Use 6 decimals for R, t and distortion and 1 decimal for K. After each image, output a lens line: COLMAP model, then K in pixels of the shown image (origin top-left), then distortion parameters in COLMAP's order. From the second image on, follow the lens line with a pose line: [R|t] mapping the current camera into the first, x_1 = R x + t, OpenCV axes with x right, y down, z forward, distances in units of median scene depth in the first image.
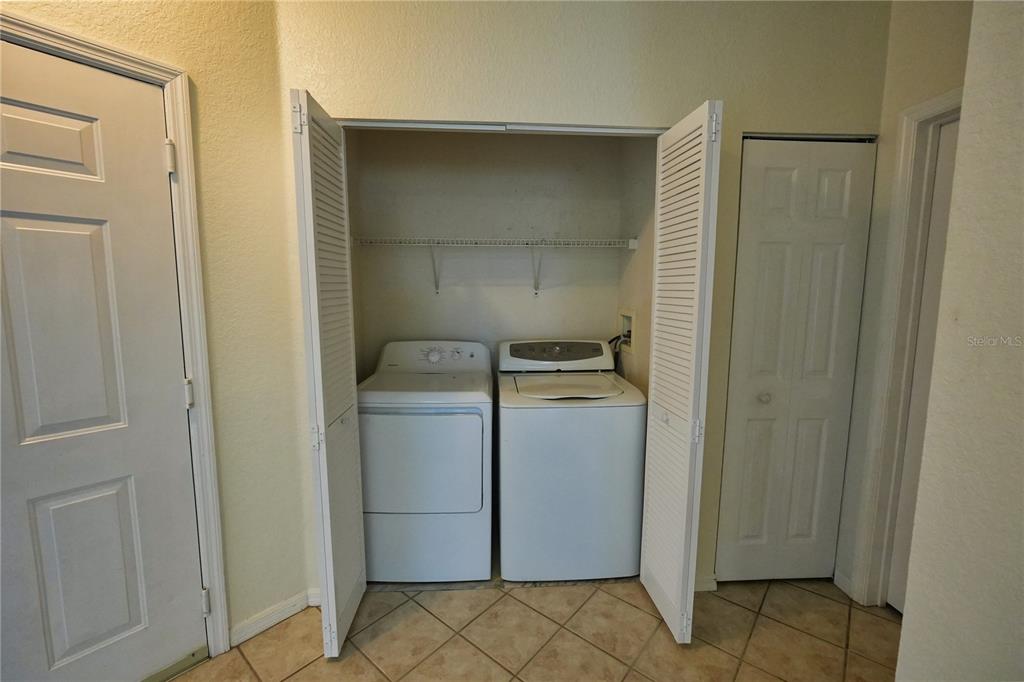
lens RADIAL K [[434.2, 0, 506.3], [0, 434.2, 338.9], [0, 0, 1]] dist [-0.009046, 0.000435]
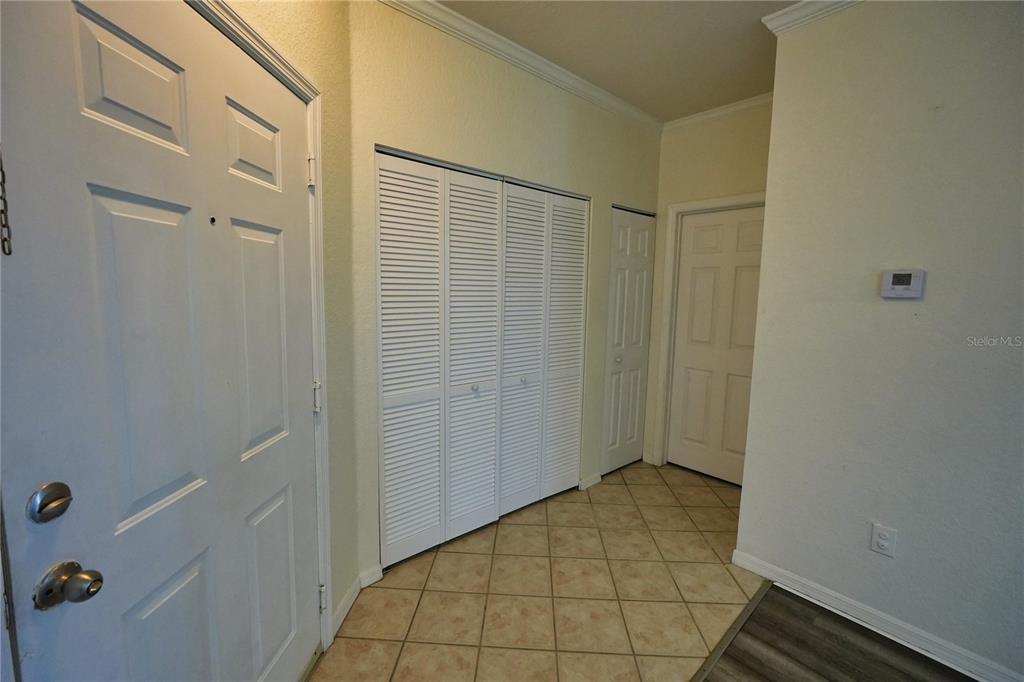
lens RADIAL K [[424.1, 0, 512.0], [0, 424.1, 341.0], [0, 0, 1]] dist [-0.016970, 0.000070]
pose [[0.793514, -0.063680, 0.605211, -0.881364], [0.058682, 0.997882, 0.028057, -0.009349], [-0.605716, 0.013252, 0.795570, -0.084806]]
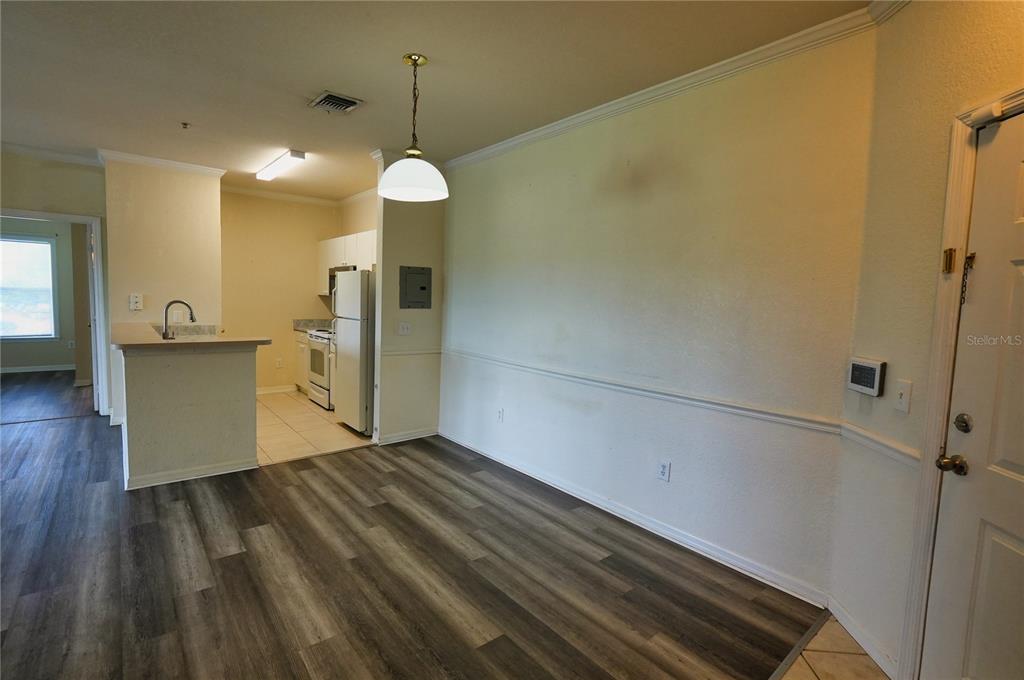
lens RADIAL K [[478.9, 0, 509.2], [0, 478.9, 337.2], [0, 0, 1]] dist [-0.011822, 0.000231]
pose [[-0.805203, 0.009564, -0.592923, 0.296700], [-0.110701, 0.979869, 0.166140, -0.090620], [0.582576, 0.199413, -0.787934, 0.709190]]
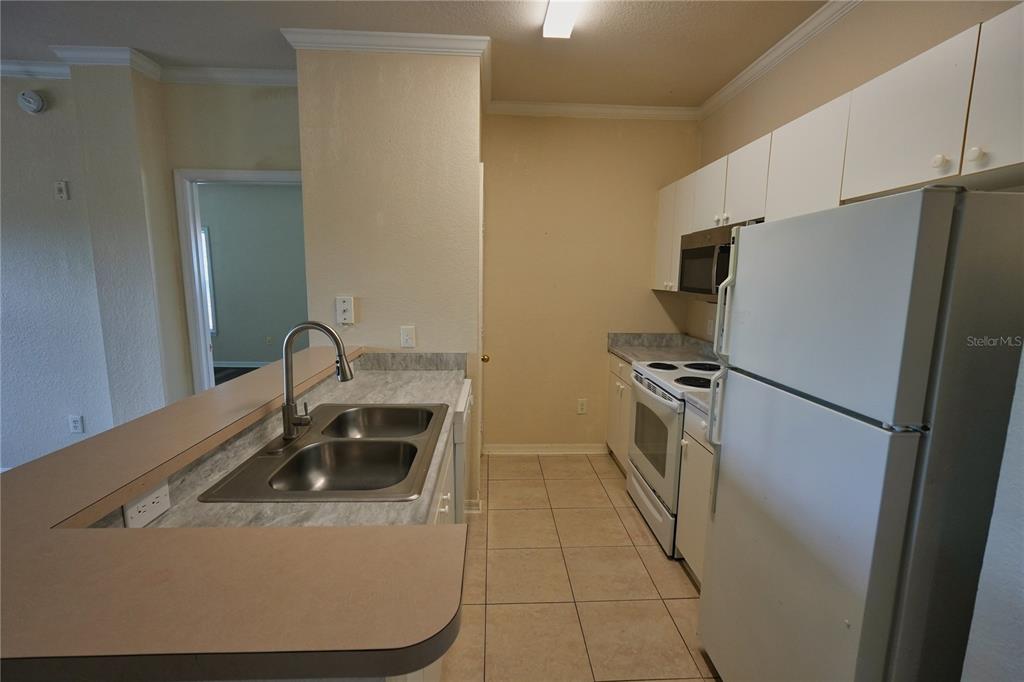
lens RADIAL K [[438.4, 0, 515.8], [0, 438.4, 337.8], [0, 0, 1]] dist [-0.003903, 0.000058]
pose [[-0.999657, -0.026199, 0.000492, -0.186015], [-0.025245, 0.967947, 0.249881, 0.138033], [-0.007023, 0.249783, -0.968276, -1.503008]]
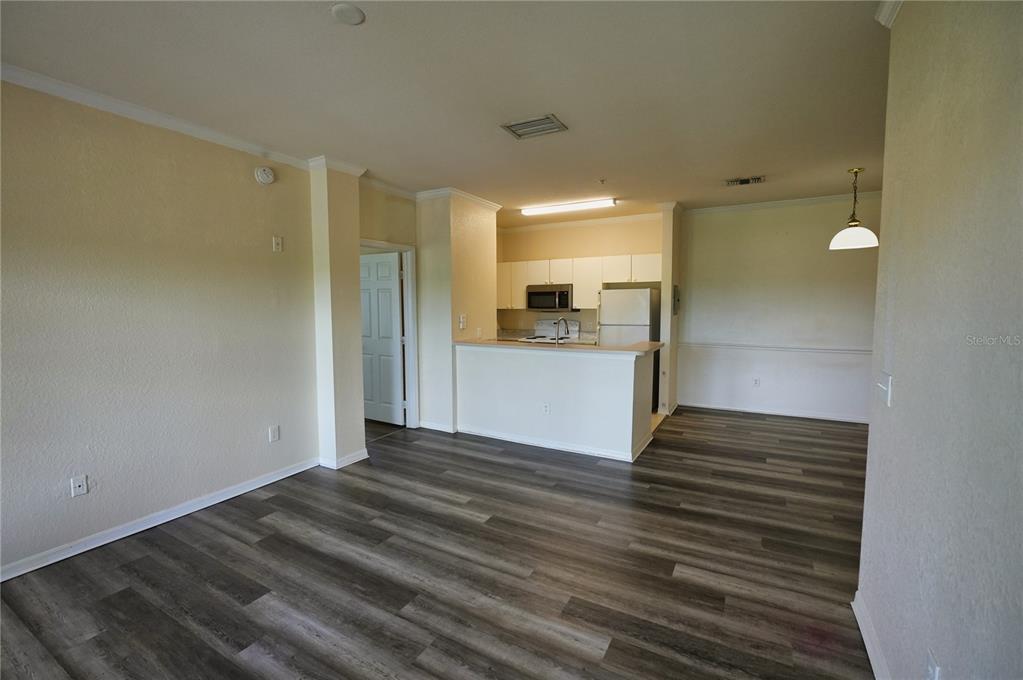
lens RADIAL K [[439.7, 0, 507.8], [0, 439.7, 338.5], [0, 0, 1]] dist [-0.015340, 0.000713]
pose [[-0.545421, 0.059002, -0.836083, 2.826569], [-0.094509, 0.986828, 0.131292, 0.123029], [0.832817, 0.150627, -0.532660, -1.080823]]
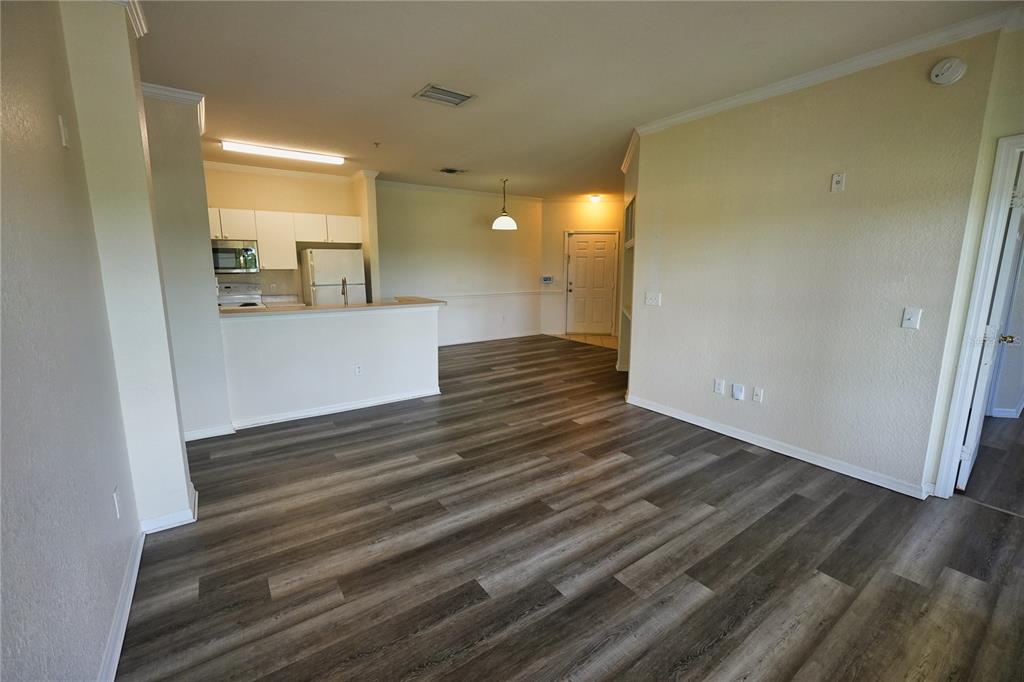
lens RADIAL K [[424.1, 0, 512.0], [0, 424.1, 341.0], [0, 0, 1]] dist [-0.016970, 0.000070]
pose [[0.525301, 0.141985, -0.838987, 3.099549], [-0.094095, 0.989626, 0.108564, 0.341663], [0.845698, 0.021915, 0.533212, -2.863234]]
